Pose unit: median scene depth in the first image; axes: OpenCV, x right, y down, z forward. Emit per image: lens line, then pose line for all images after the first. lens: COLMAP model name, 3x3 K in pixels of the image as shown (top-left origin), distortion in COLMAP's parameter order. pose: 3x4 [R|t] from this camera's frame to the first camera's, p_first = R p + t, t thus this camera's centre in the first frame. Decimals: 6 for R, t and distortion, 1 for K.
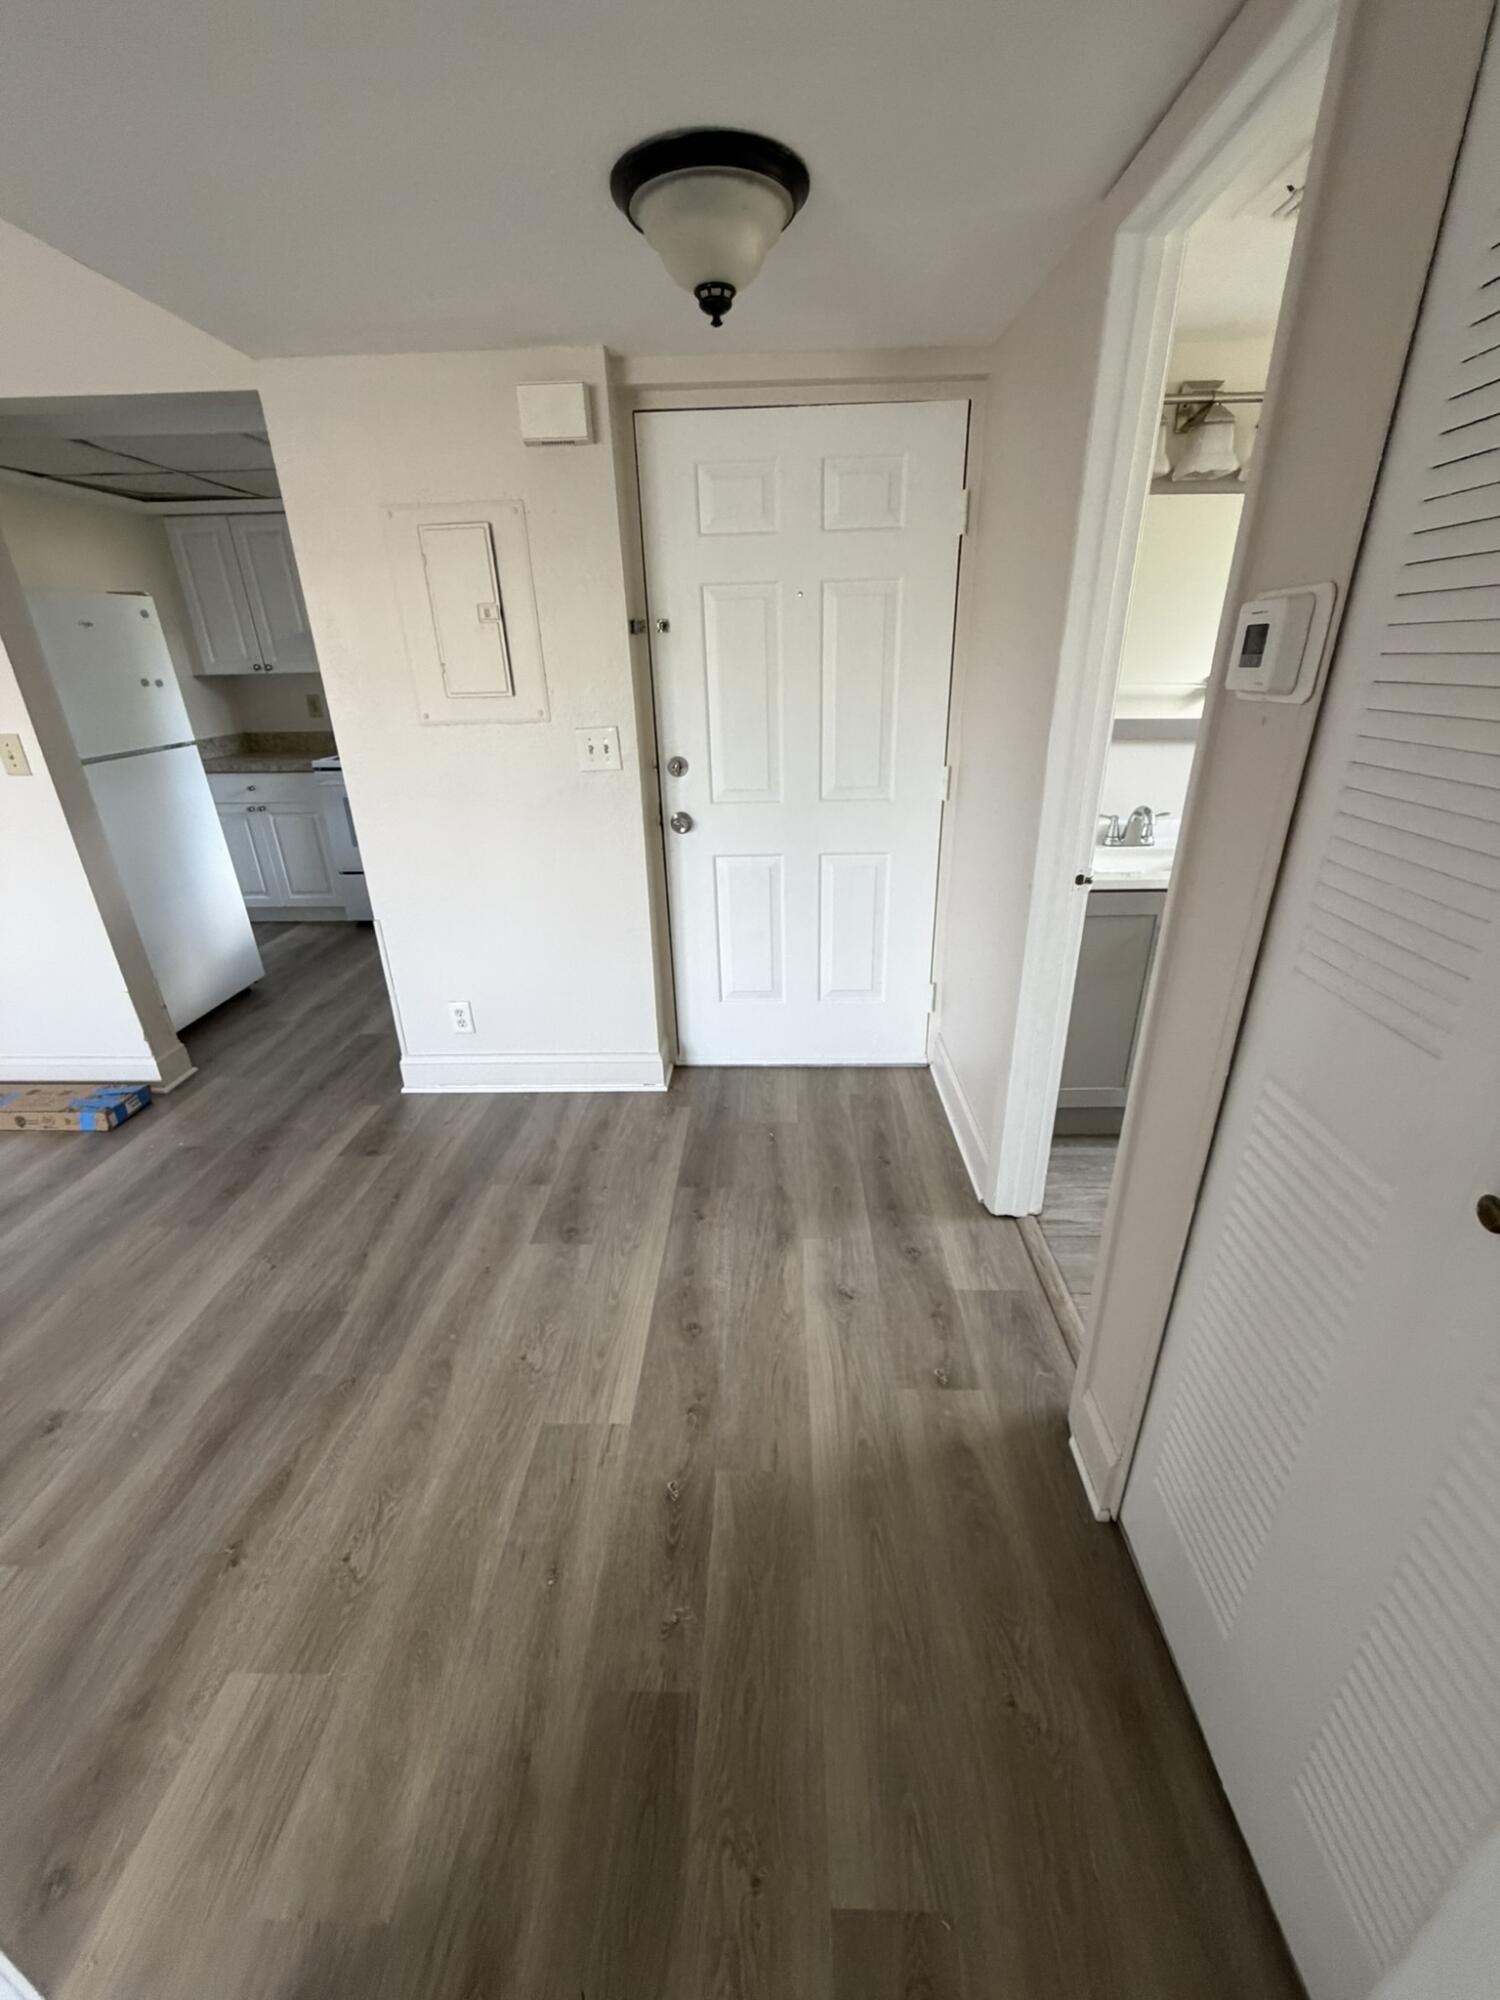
lens RADIAL K [[815.0, 0, 760.1], [0, 815.0, 1008.9], [0, 0, 1]] dist [0.000031, 0.000110]
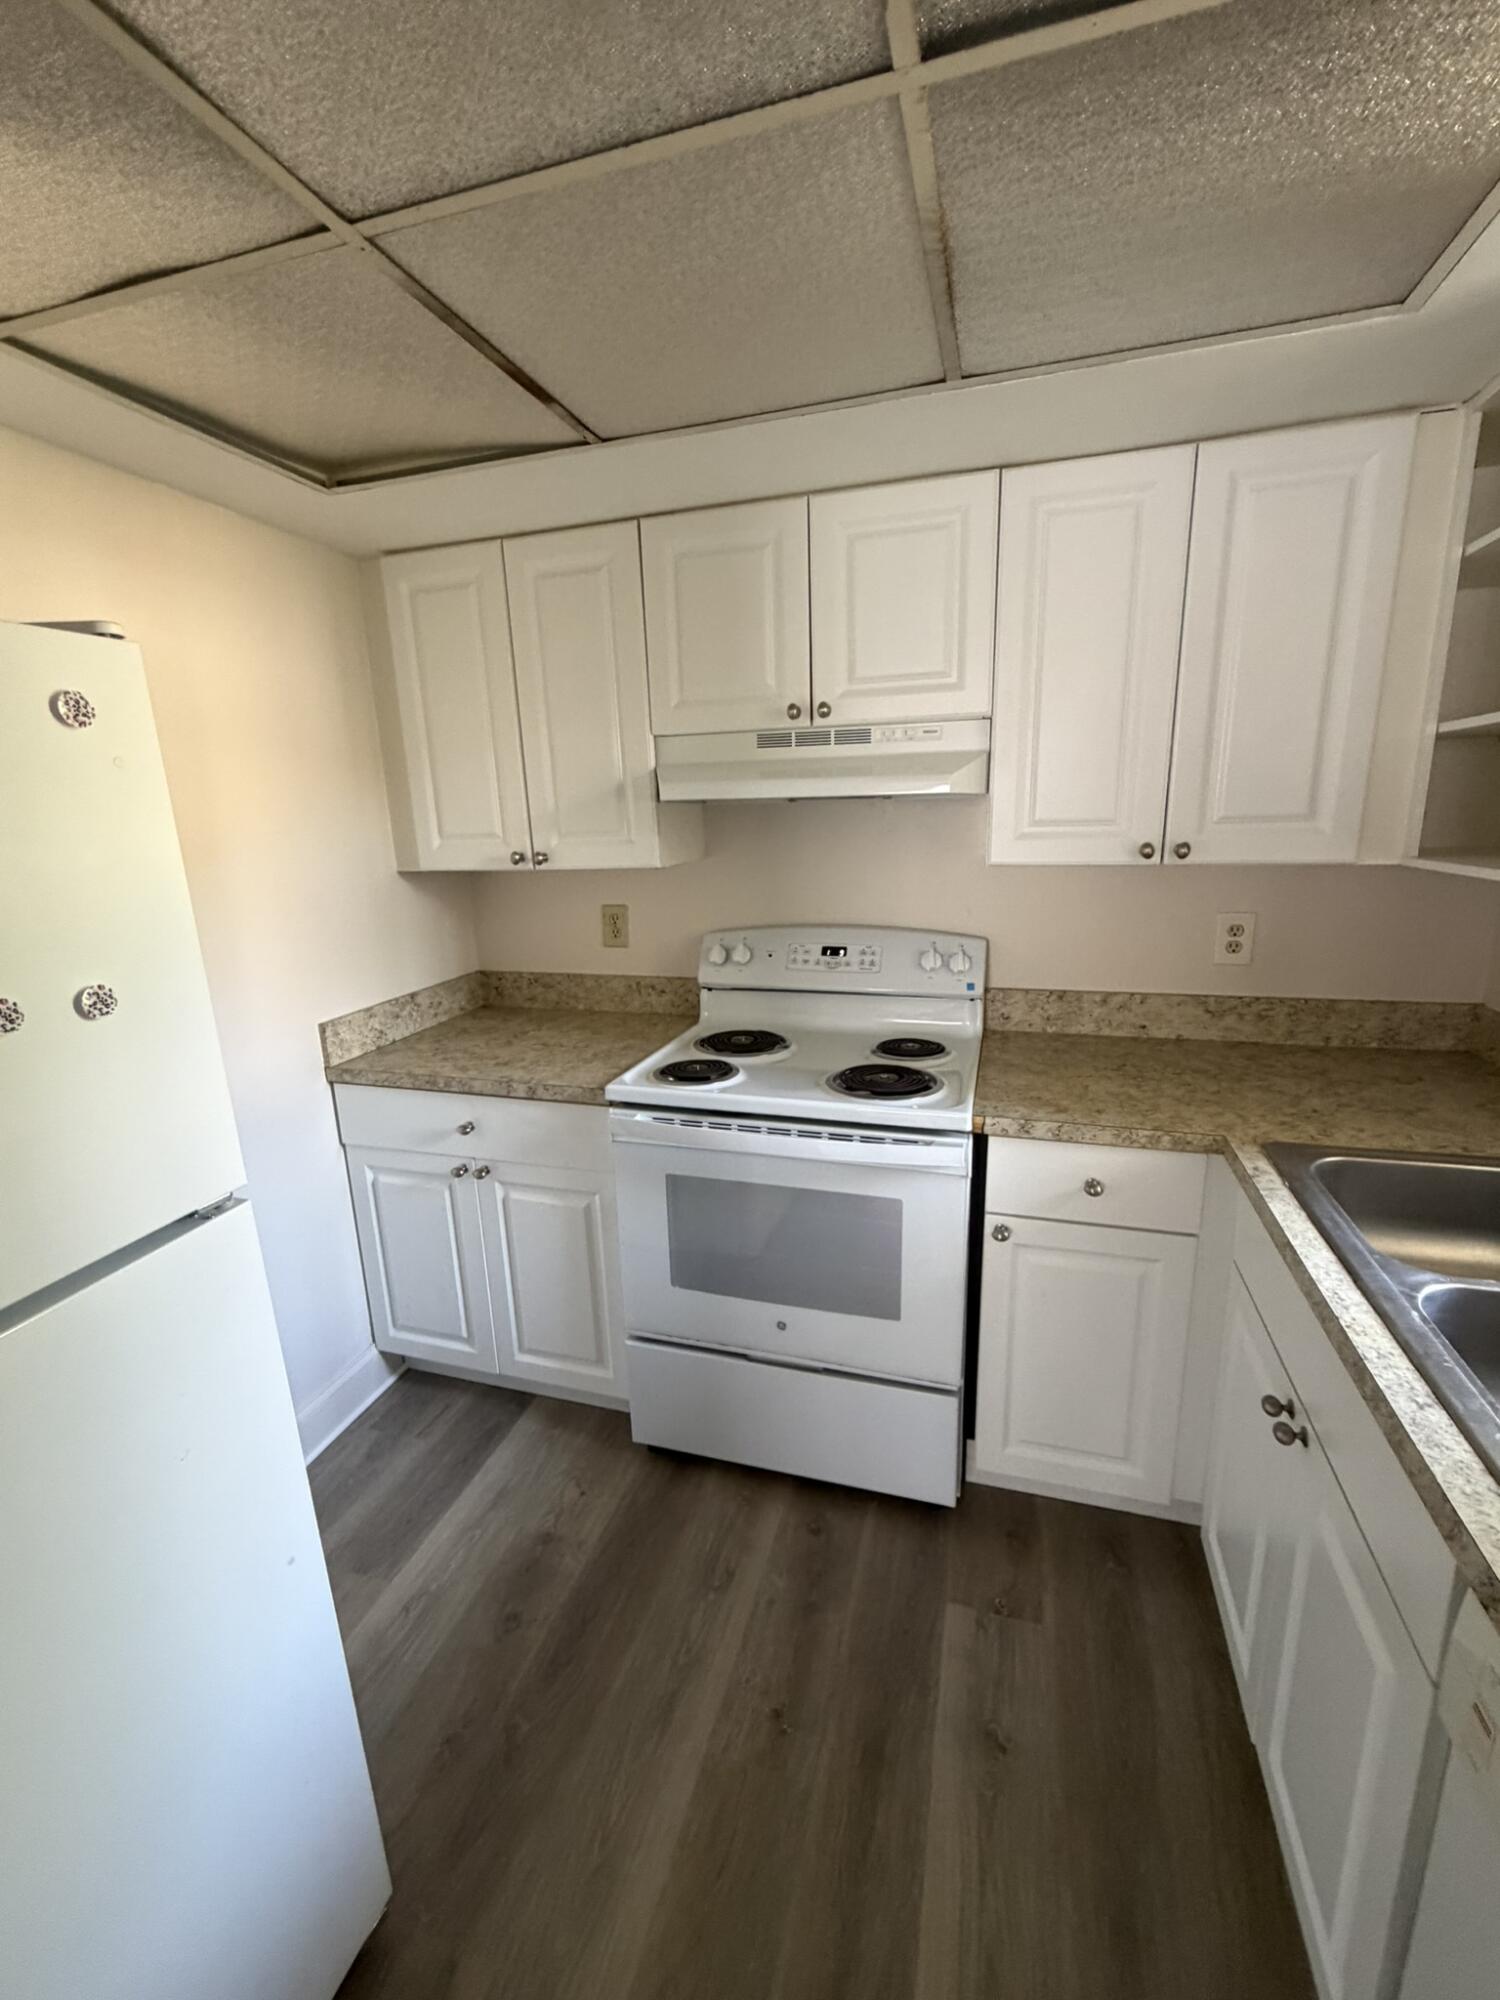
lens RADIAL K [[815.0, 0, 758.4], [0, 815.0, 996.3], [0, 0, 1]] dist [0.000031, 0.000110]
pose [[0.968971, 0.047796, -0.242511, -0.365876], [-0.089205, 0.982624, -0.162762, -0.275488], [0.230517, 0.179345, 0.956398, 0.597936]]
